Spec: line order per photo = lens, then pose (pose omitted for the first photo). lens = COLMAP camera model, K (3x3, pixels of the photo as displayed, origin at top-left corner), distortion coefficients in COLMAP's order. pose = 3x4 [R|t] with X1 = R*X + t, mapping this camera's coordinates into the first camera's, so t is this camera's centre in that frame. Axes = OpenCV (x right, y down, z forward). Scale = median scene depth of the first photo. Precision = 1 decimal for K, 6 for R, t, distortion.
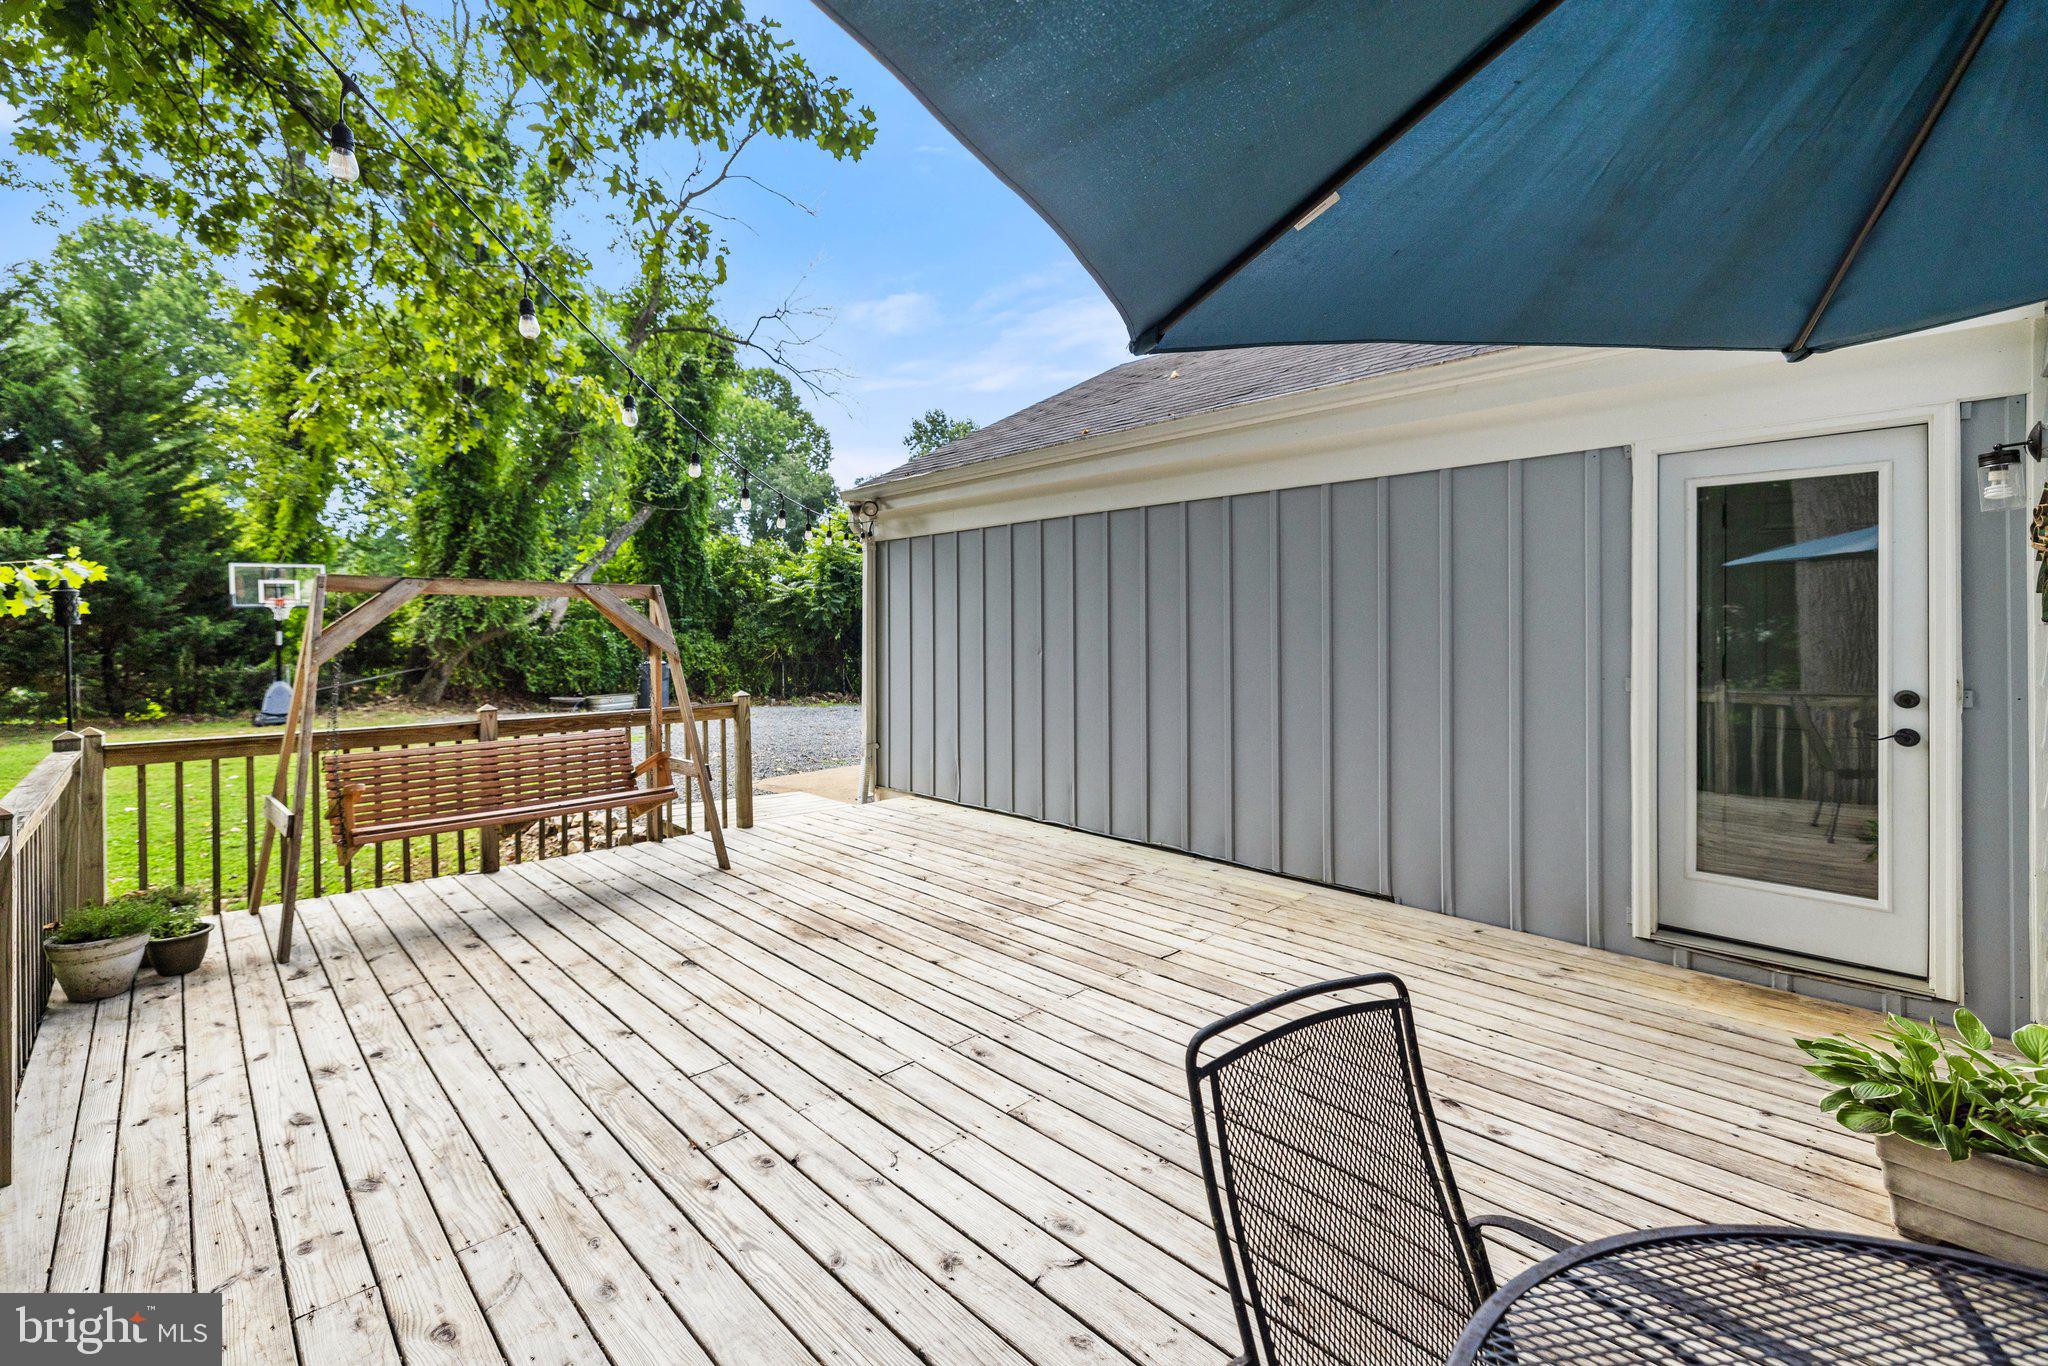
lens RADIAL K [[877.7, 0, 1007.5], [0, 877.7, 630.4], [0, 0, 1]] dist [-0.001632, 0.000030]
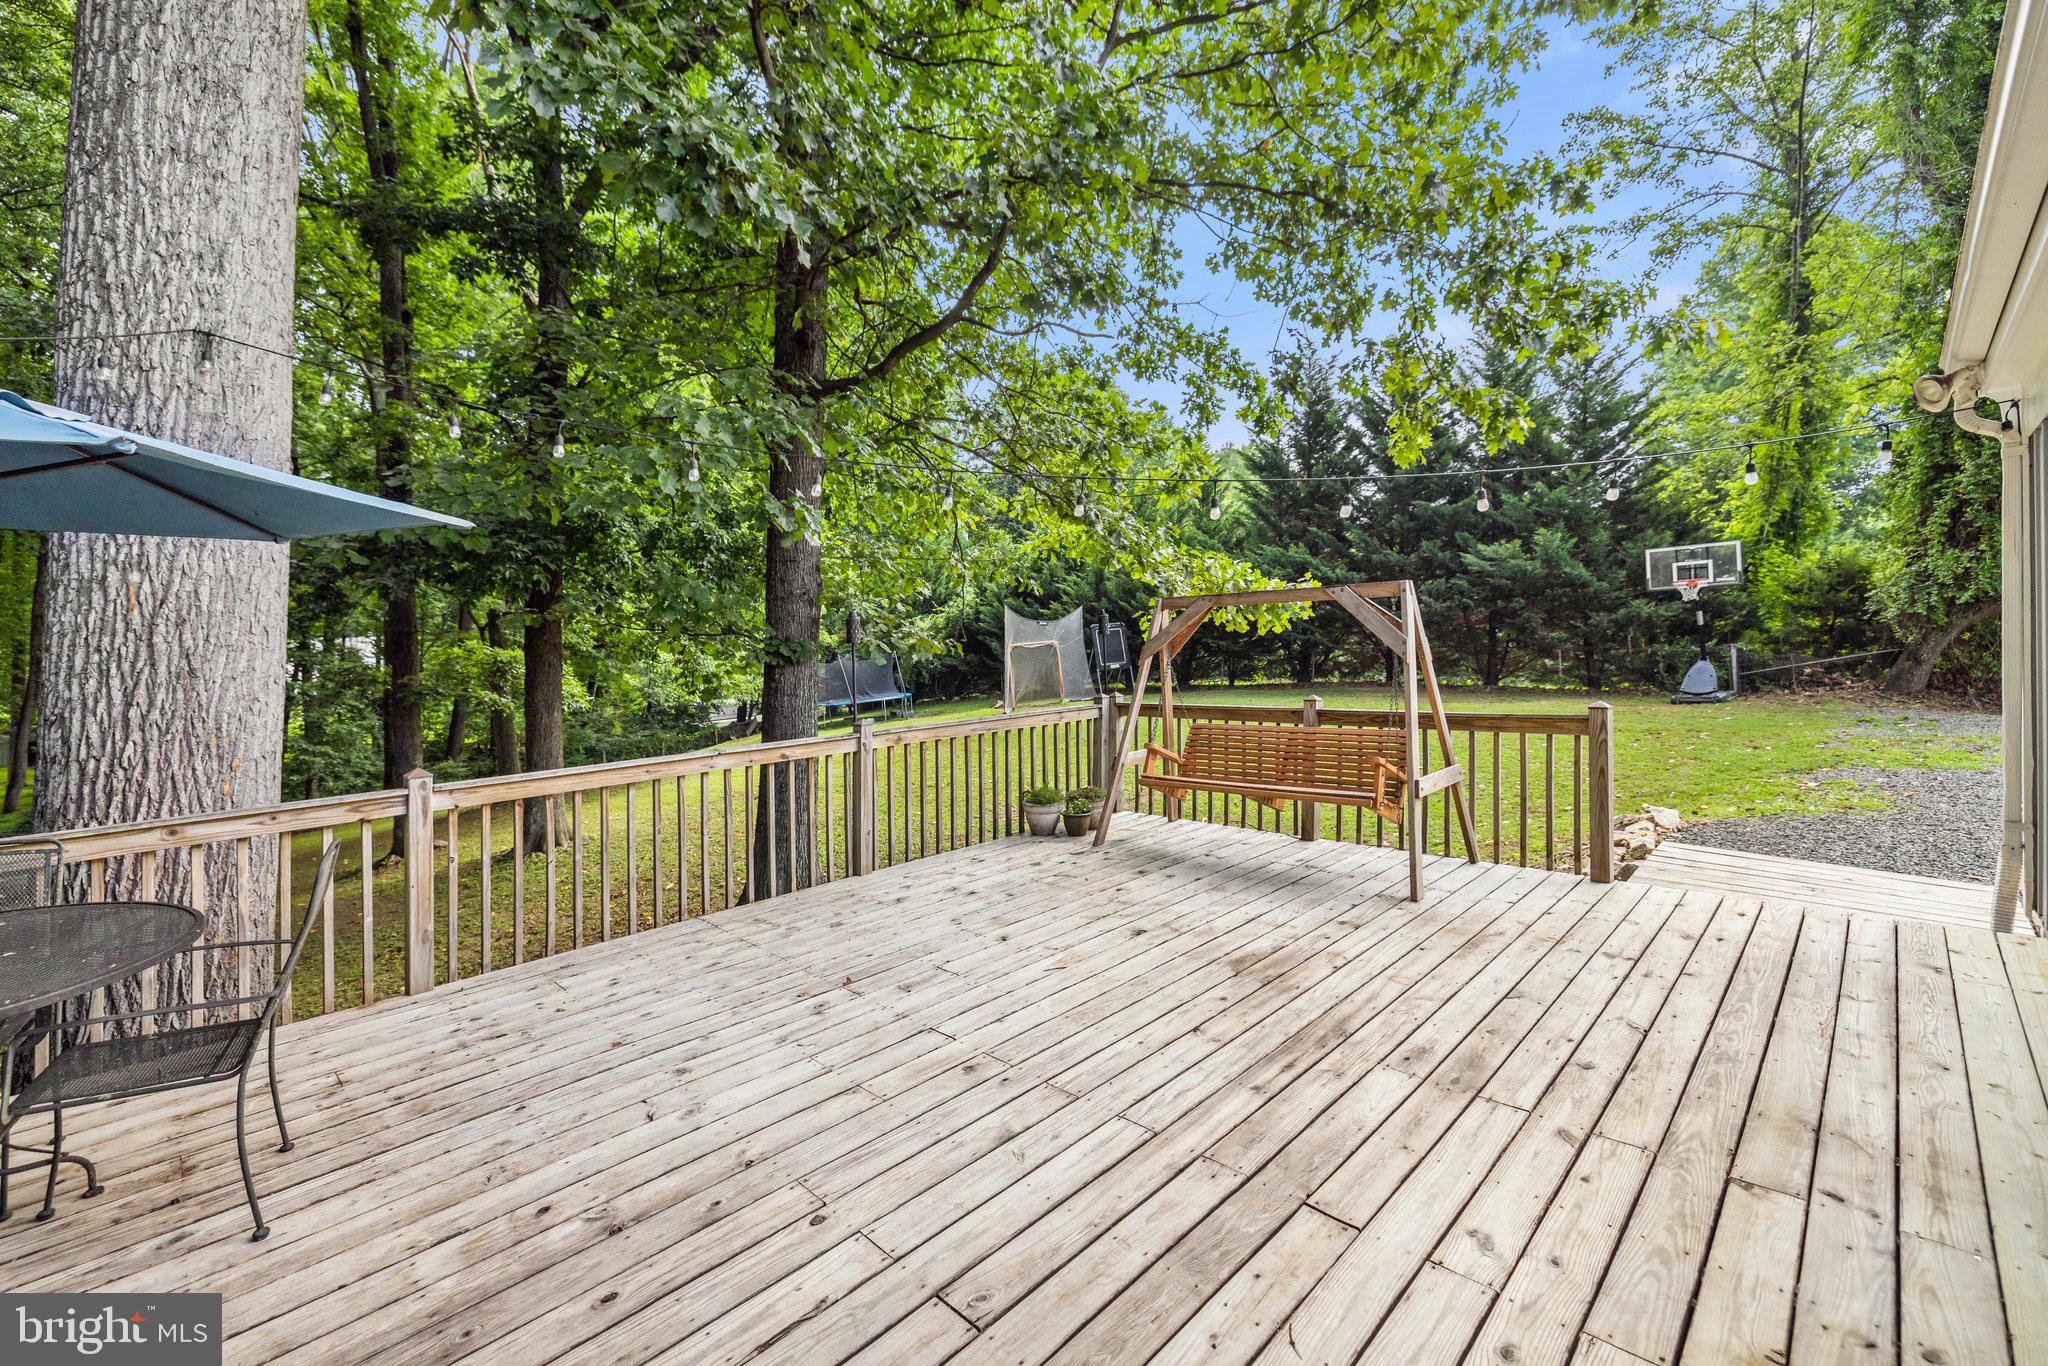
lens RADIAL K [[877.7, 0, 990.0], [0, 877.7, 636.1], [0, 0, 1]] dist [-0.001632, 0.000030]
pose [[-0.000418, -0.001394, -0.999999, 0.734073], [0.038773, 0.999247, -0.001409, -0.005337], [0.999248, -0.038773, -0.000364, 0.791203]]
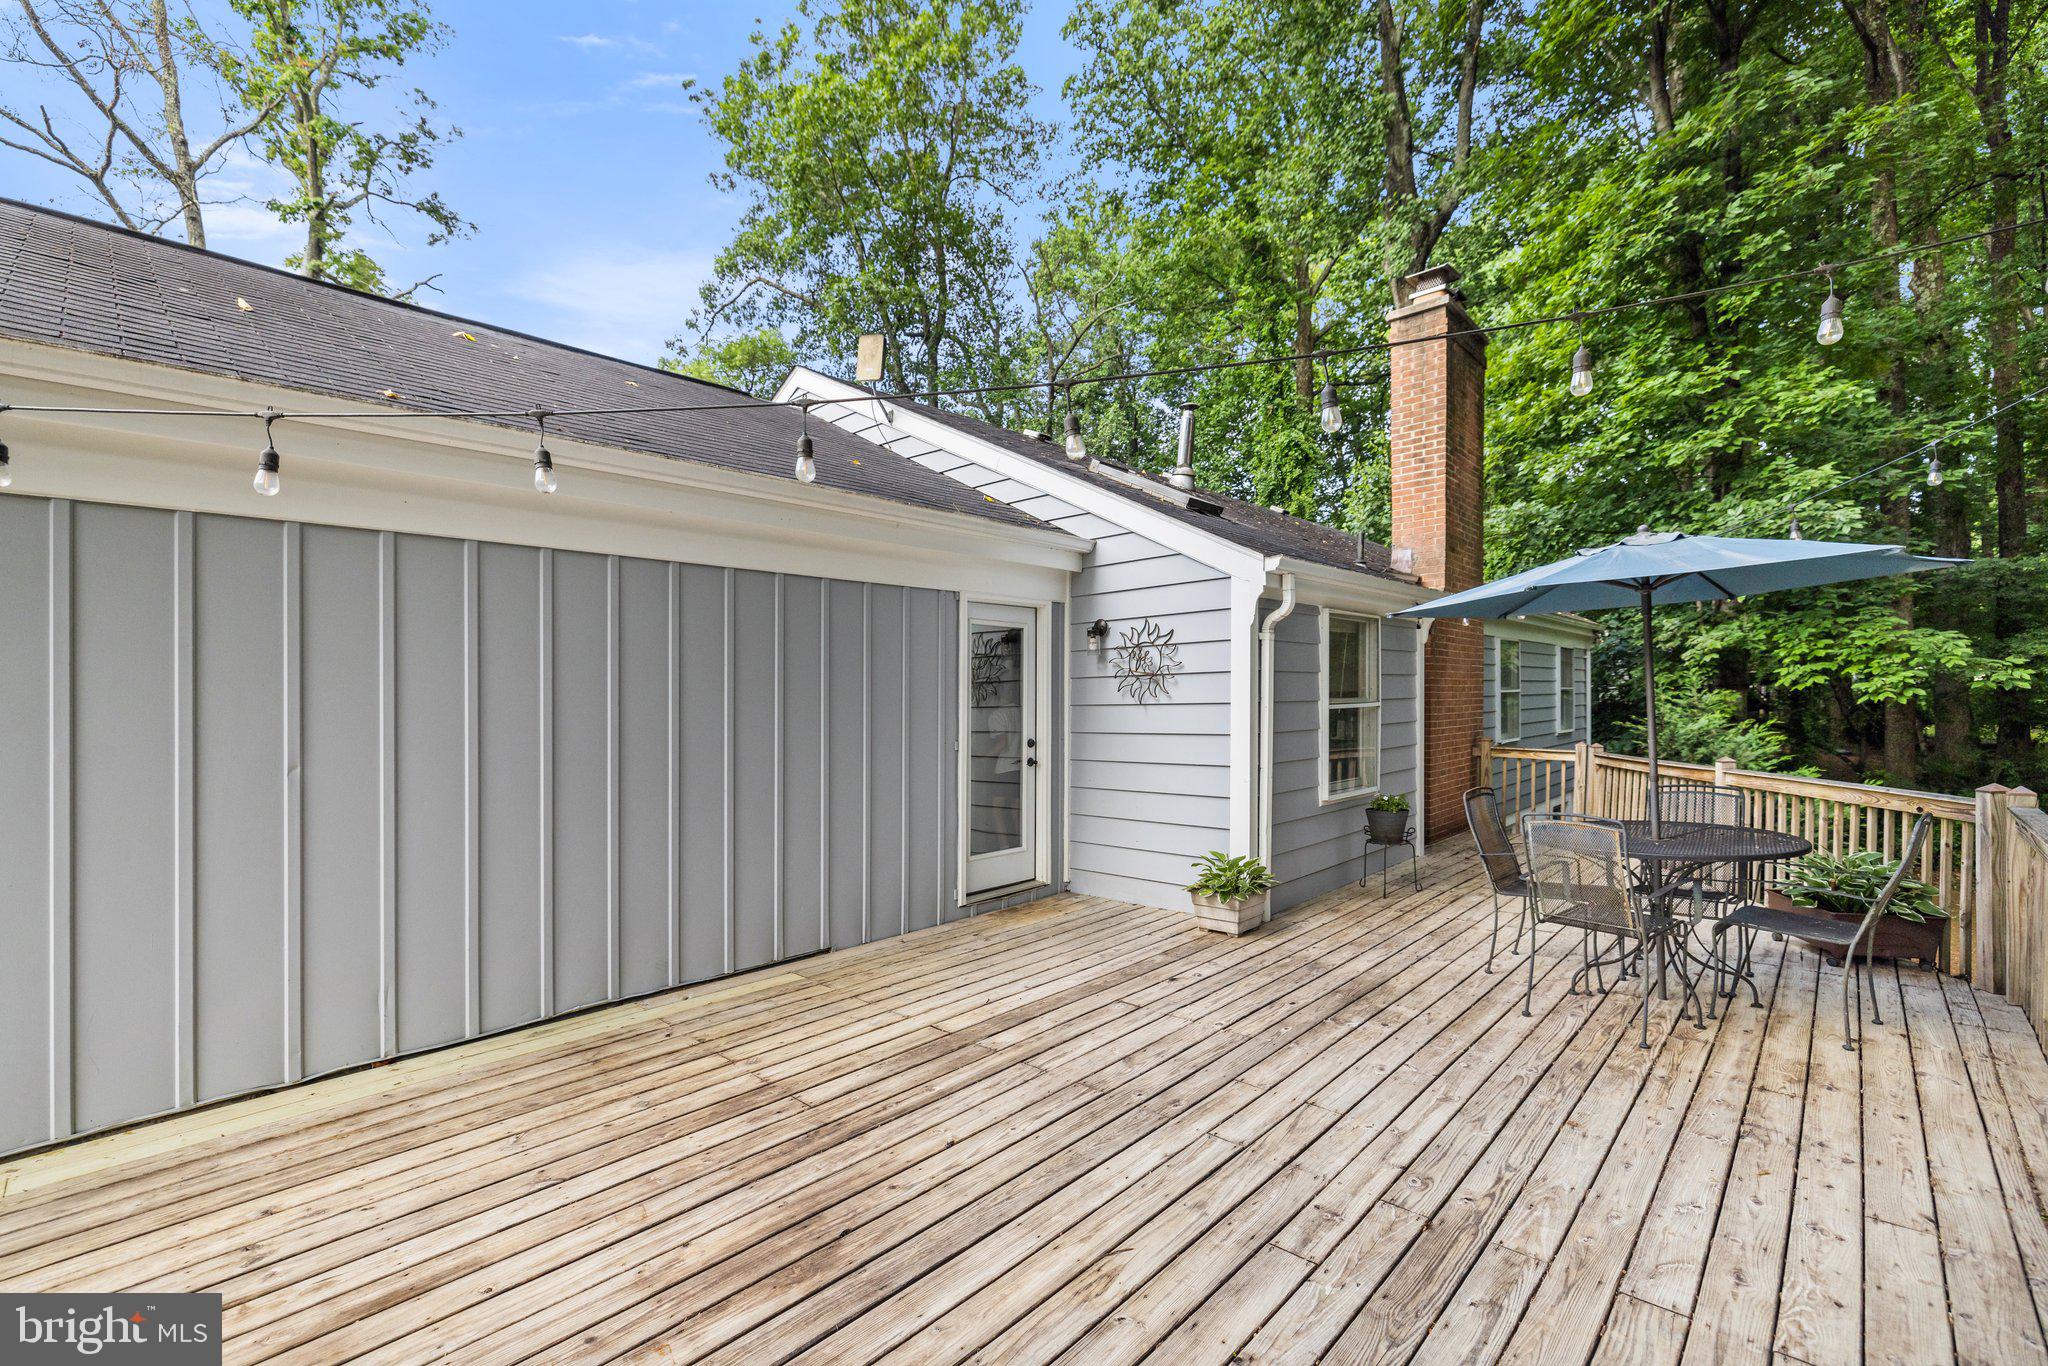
lens RADIAL K [[877.7, 0, 1013.3], [0, 877.7, 702.7], [0, 0, 1]] dist [-0.001632, 0.000030]
pose [[-0.035883, 0.000907, 0.999356, -0.836324], [0.019426, 0.999811, -0.000210, -0.012313], [-0.999167, 0.019405, -0.035894, 0.933302]]
